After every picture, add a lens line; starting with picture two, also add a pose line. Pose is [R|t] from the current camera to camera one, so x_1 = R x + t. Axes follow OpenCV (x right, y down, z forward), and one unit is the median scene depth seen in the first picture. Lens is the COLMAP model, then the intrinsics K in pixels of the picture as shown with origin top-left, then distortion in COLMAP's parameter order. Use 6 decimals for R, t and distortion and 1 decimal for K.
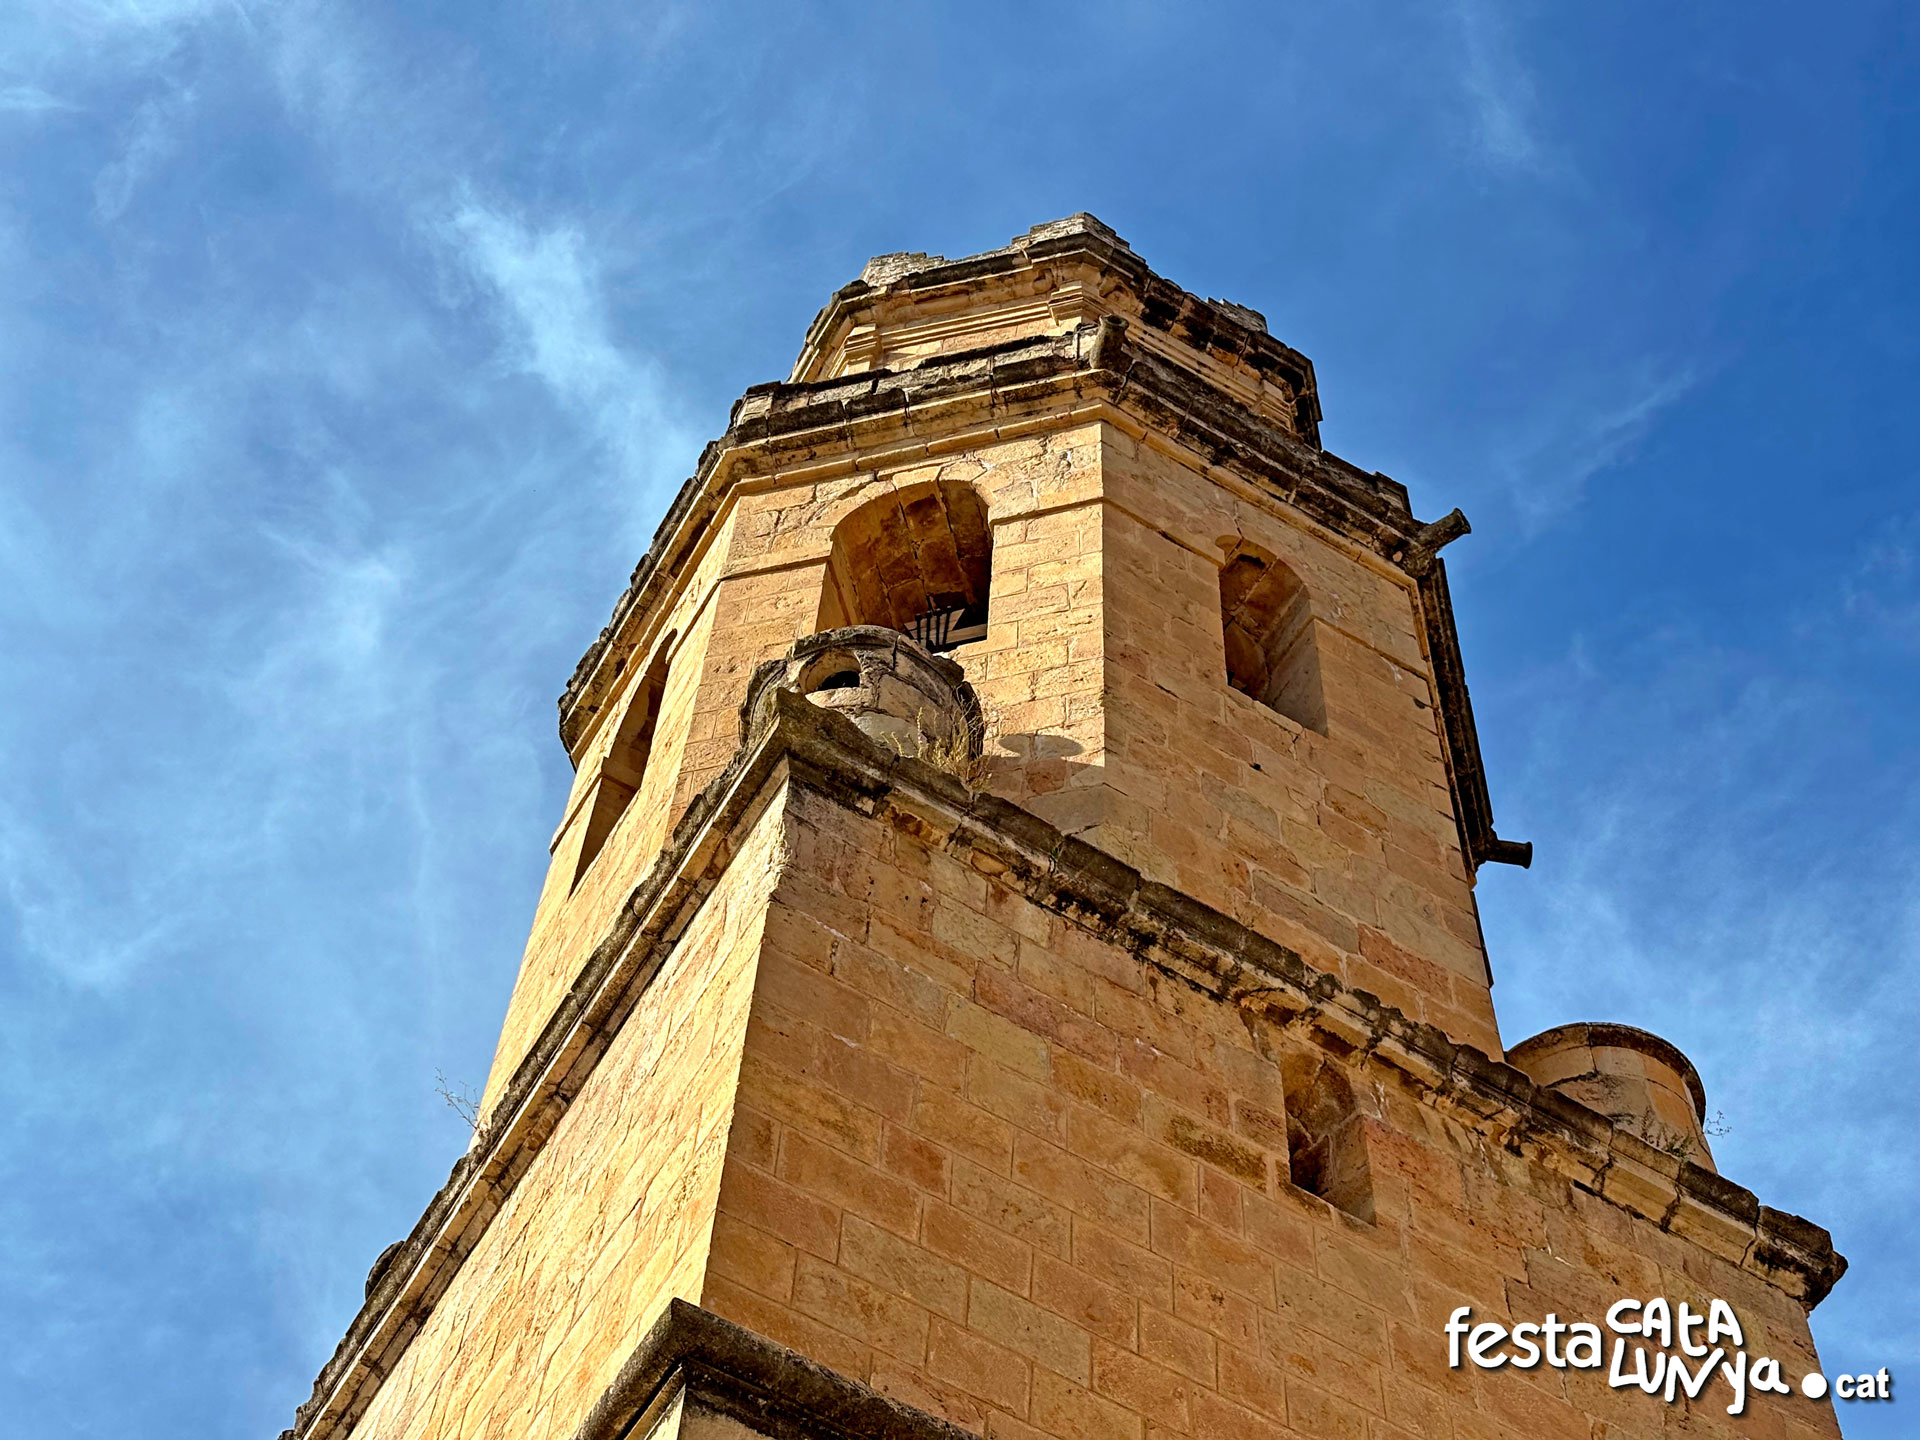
lens RADIAL K [[2870.2, 0, 966.1], [0, 2870.2, 723.8], [0, 0, 1]] dist [0.096099, 0.000000]
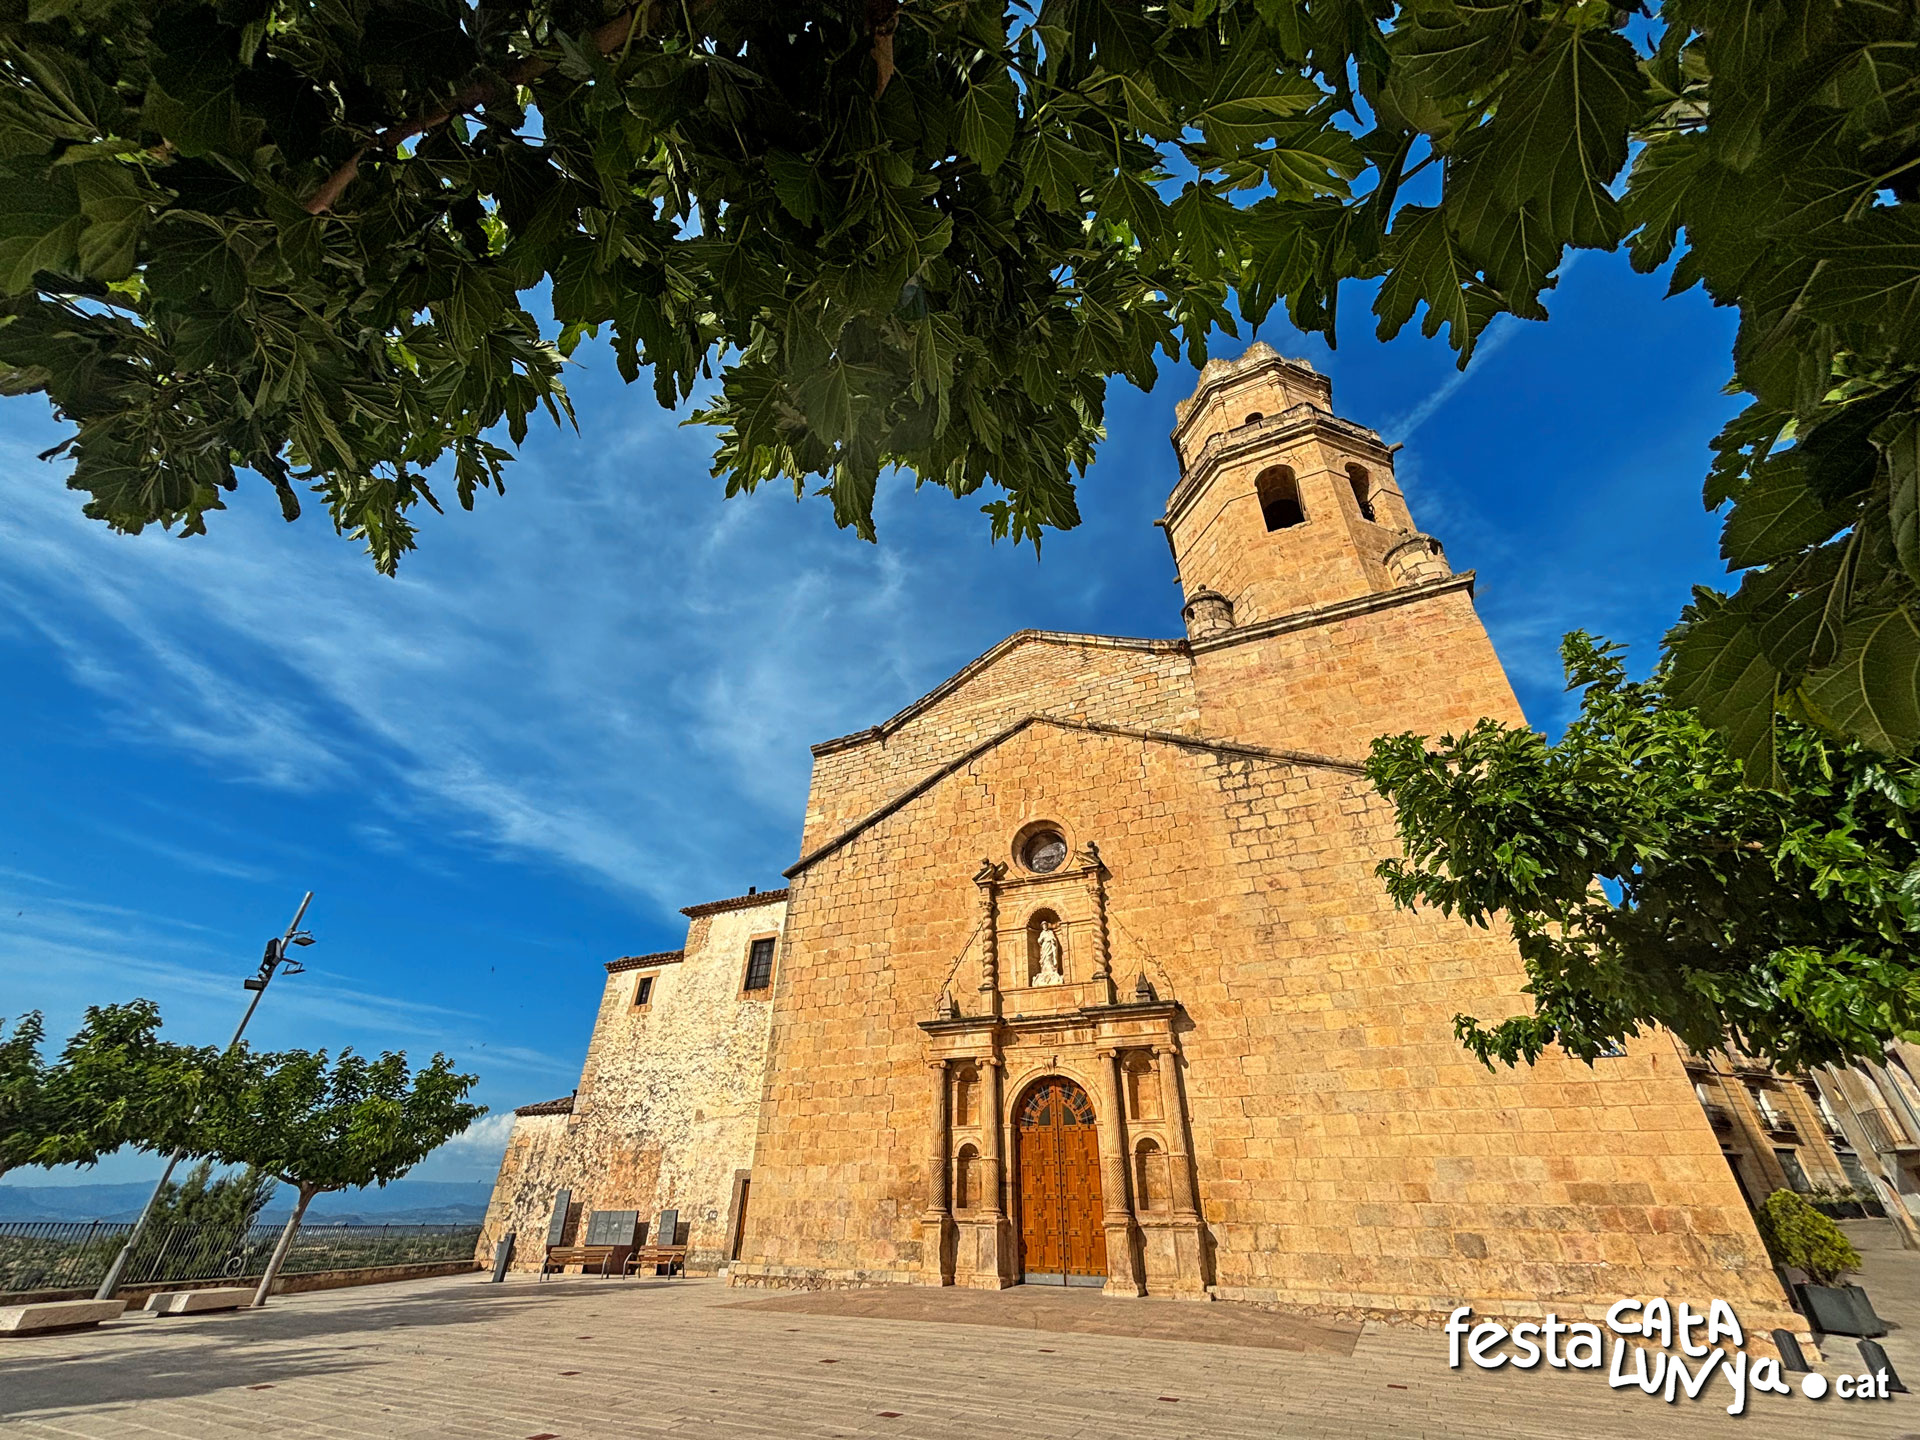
lens RADIAL K [[779.3, 0, 956.6], [0, 779.3, 711.8], [0, 0, 1]] dist [0.008429, -0.003314]
pose [[0.831265, 0.287175, 0.475951, -1.178783], [-0.470419, 0.819584, 0.327091, 0.142225], [-0.296149, -0.495796, 0.816384, 0.103627]]
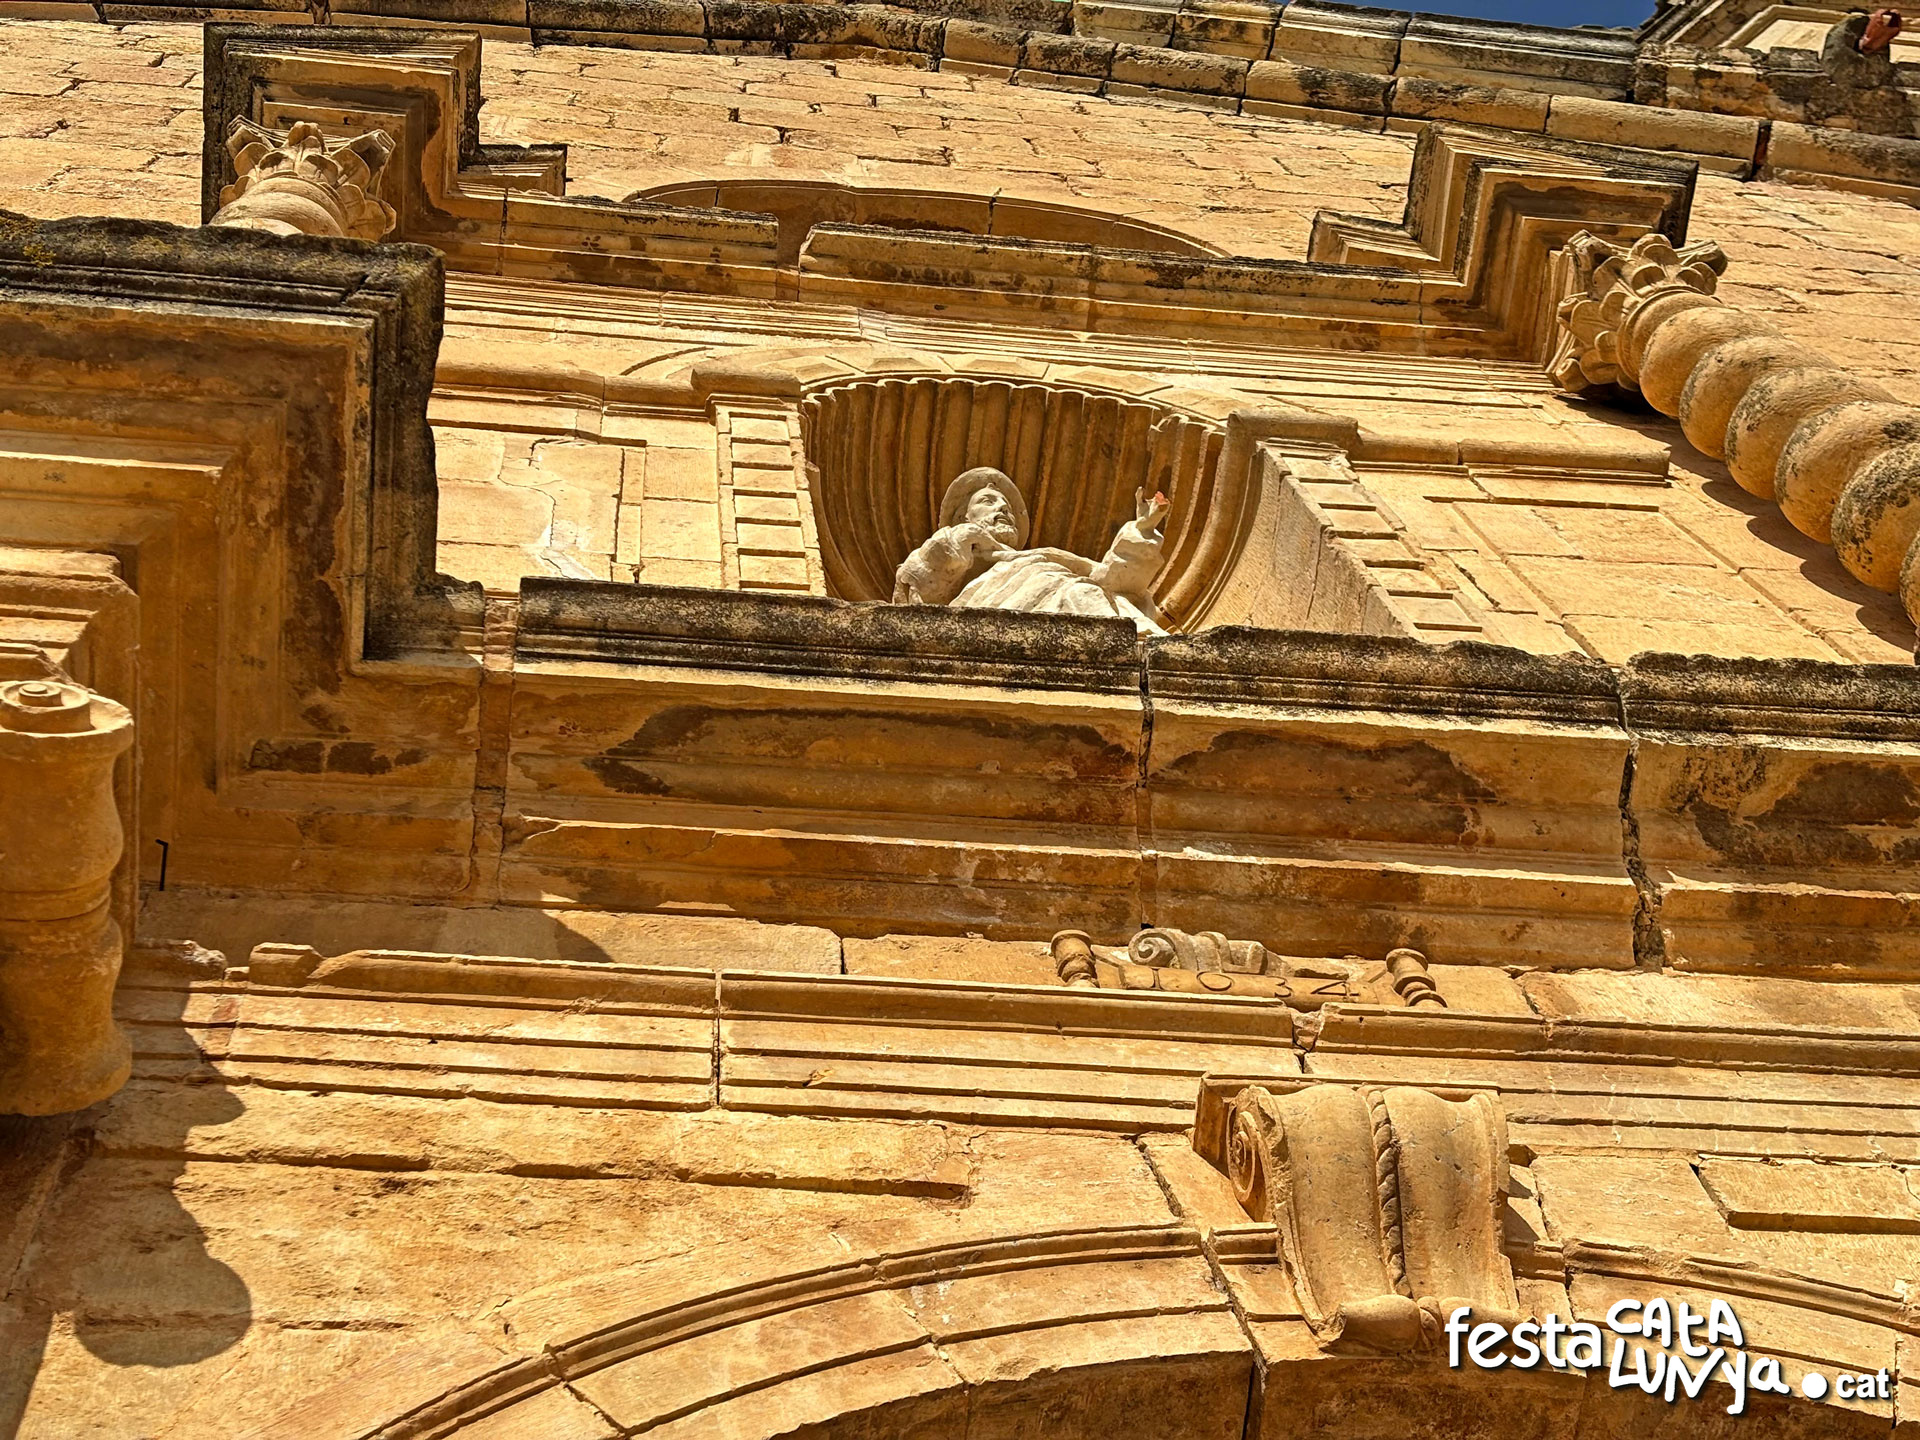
lens RADIAL K [[2870.2, 0, 939.4], [0, 2870.2, 765.2], [0, 0, 1]] dist [0.096099, 0.000000]
pose [[0.415472, 0.828927, 0.374517, -0.514339], [-0.724165, 0.550584, -0.415263, 0.903044], [-0.550425, -0.098682, 0.829032, 0.582858]]
